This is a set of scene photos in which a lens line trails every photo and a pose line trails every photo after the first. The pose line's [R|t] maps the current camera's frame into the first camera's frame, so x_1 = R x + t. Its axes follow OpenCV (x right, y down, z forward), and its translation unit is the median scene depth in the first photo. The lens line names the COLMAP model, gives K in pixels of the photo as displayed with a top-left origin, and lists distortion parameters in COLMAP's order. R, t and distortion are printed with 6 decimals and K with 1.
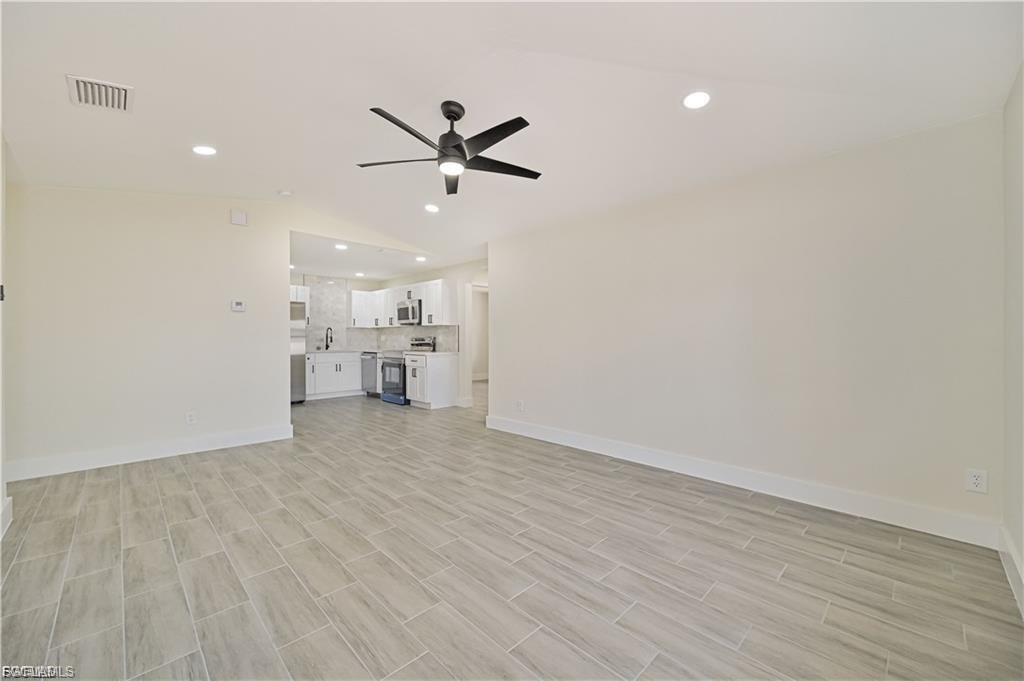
lens RADIAL K [[406.1, 0, 511.3], [0, 406.1, 334.9], [0, 0, 1]] dist [0.000449, 0.000085]
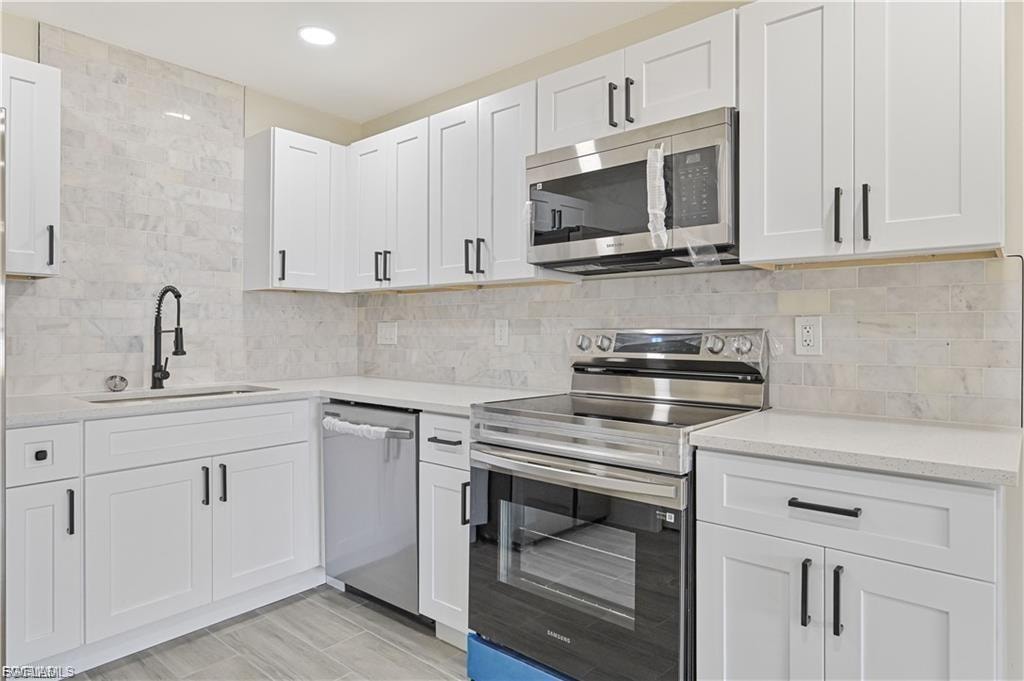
lens RADIAL K [[606.5, 0, 513.7], [0, 606.5, 328.4], [0, 0, 1]] dist [0.001409, 0.002444]
pose [[0.996352, 0.002544, 0.085305, -0.320972], [-0.002564, 0.999997, 0.000124, 0.003926], [-0.085305, -0.000342, 0.996355, 0.725729]]
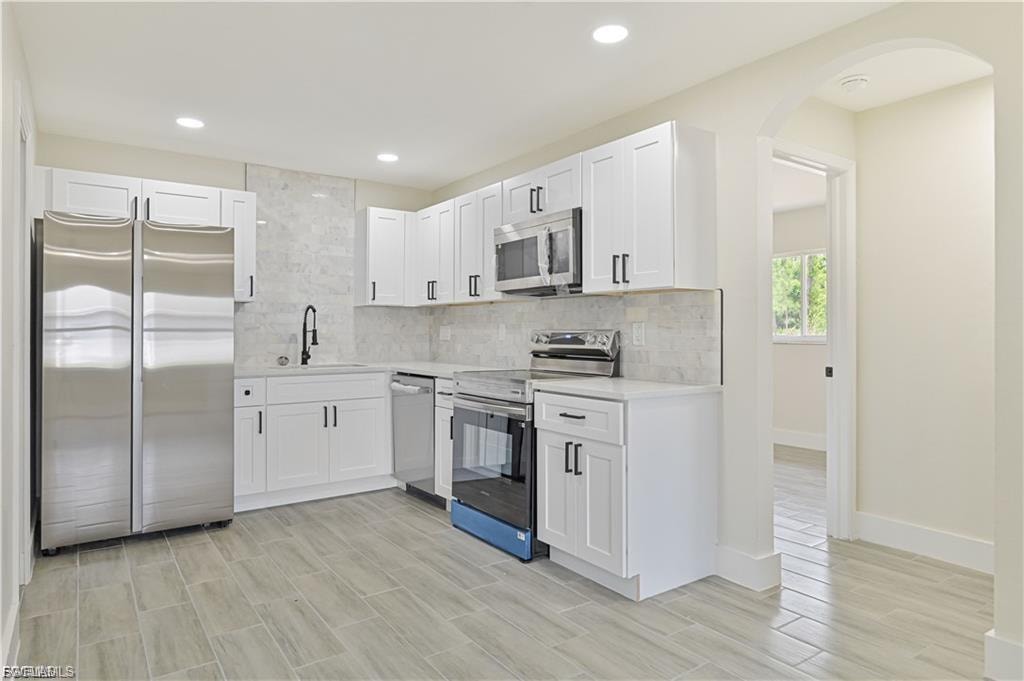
lens RADIAL K [[606.5, 0, 513.7], [0, 606.5, 328.4], [0, 0, 1]] dist [0.001409, 0.002444]
pose [[0.988058, 0.002130, -0.154069, -0.193416], [-0.002368, 0.999996, -0.001362, 0.003589], [0.154066, 0.001711, 0.988059, 0.521700]]
